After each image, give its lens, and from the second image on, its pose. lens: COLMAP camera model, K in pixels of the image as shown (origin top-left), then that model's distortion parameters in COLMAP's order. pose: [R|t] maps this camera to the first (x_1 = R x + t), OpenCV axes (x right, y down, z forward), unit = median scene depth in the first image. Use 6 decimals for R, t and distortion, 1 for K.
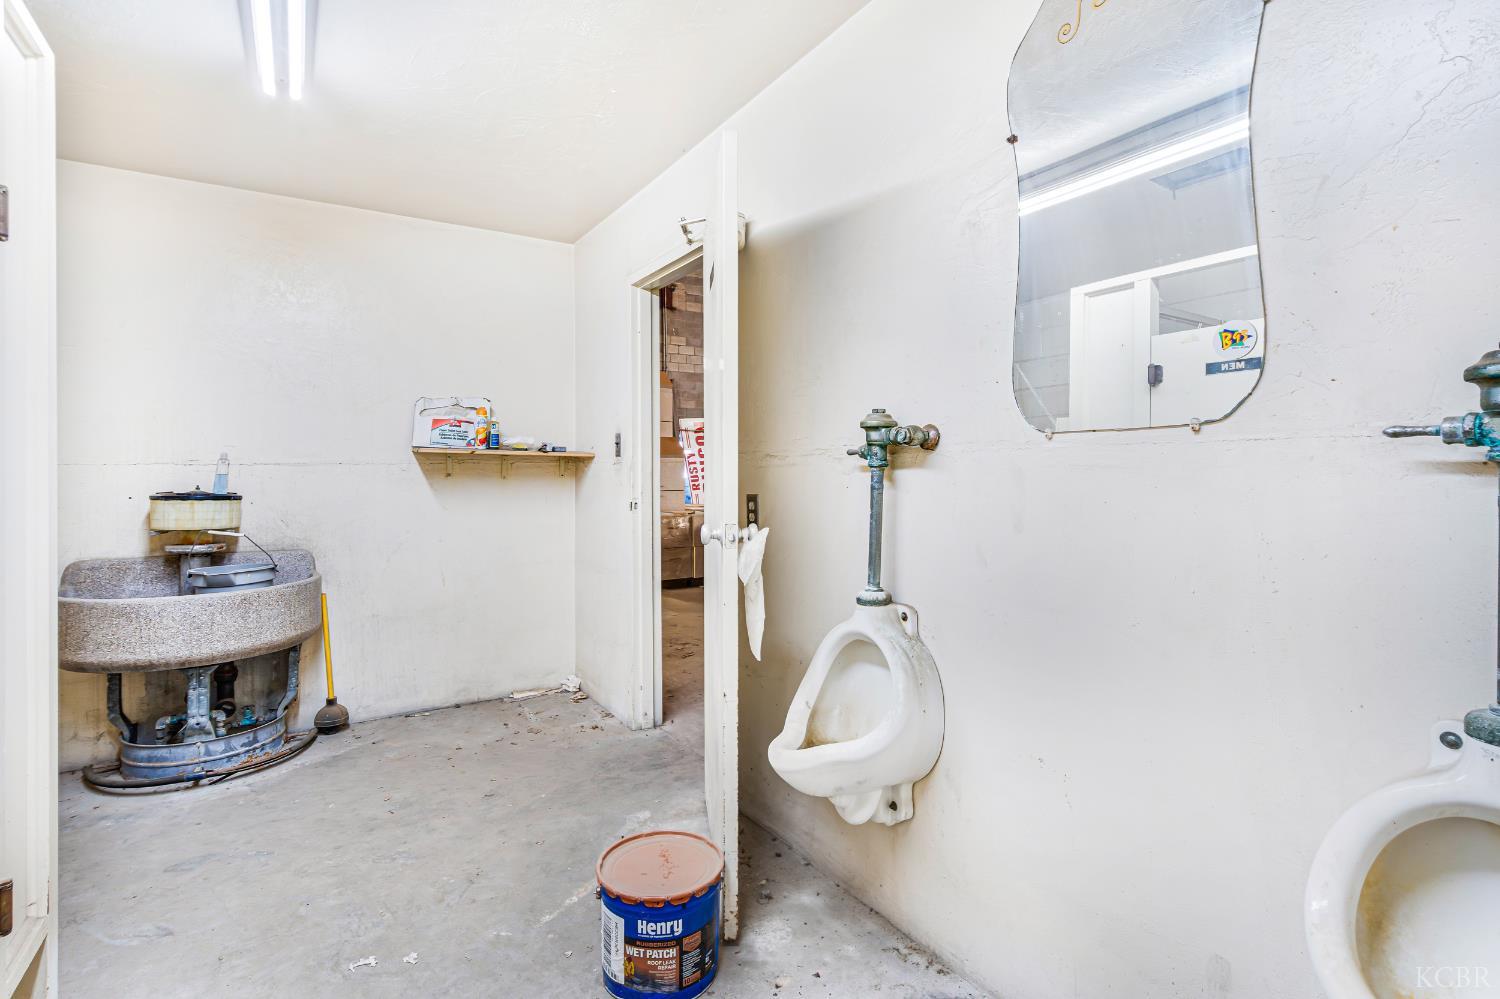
lens RADIAL K [[721.6, 0, 747.3], [0, 721.6, 469.6], [0, 0, 1]] dist [-0.006919, 0.003143]
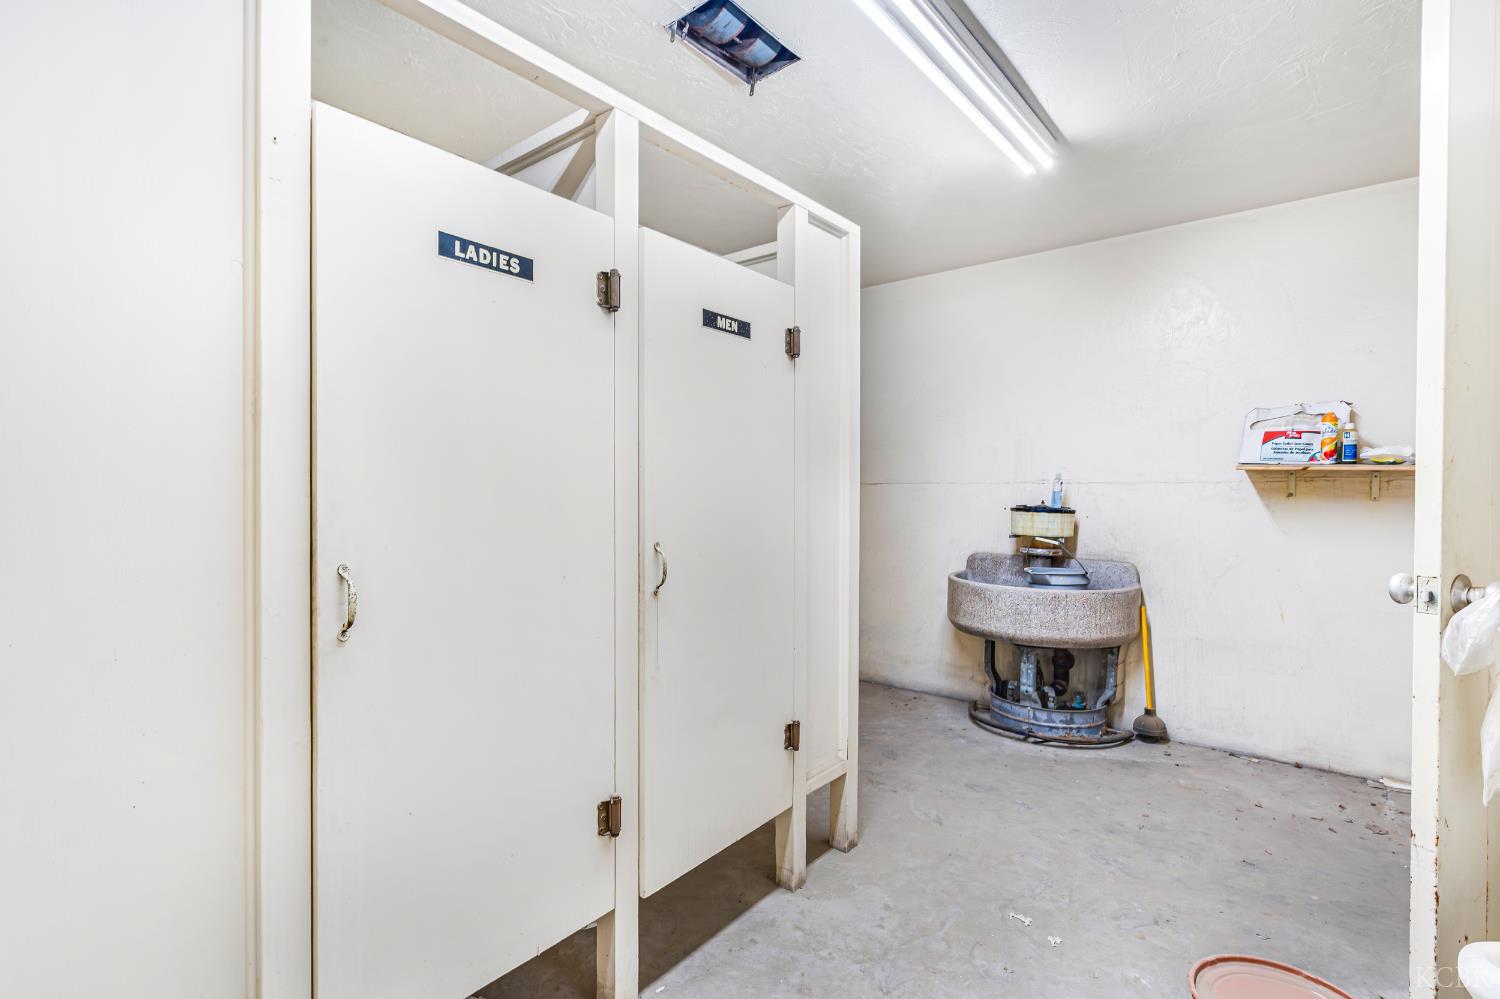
lens RADIAL K [[721.6, 0, 739.4], [0, 721.6, 492.4], [0, 0, 1]] dist [-0.006919, 0.003143]
pose [[0.305513, 0.010909, -0.952126, 0.252951], [-0.004529, 0.999940, 0.010004, -0.001603], [0.952177, 0.001256, 0.305544, 0.134819]]
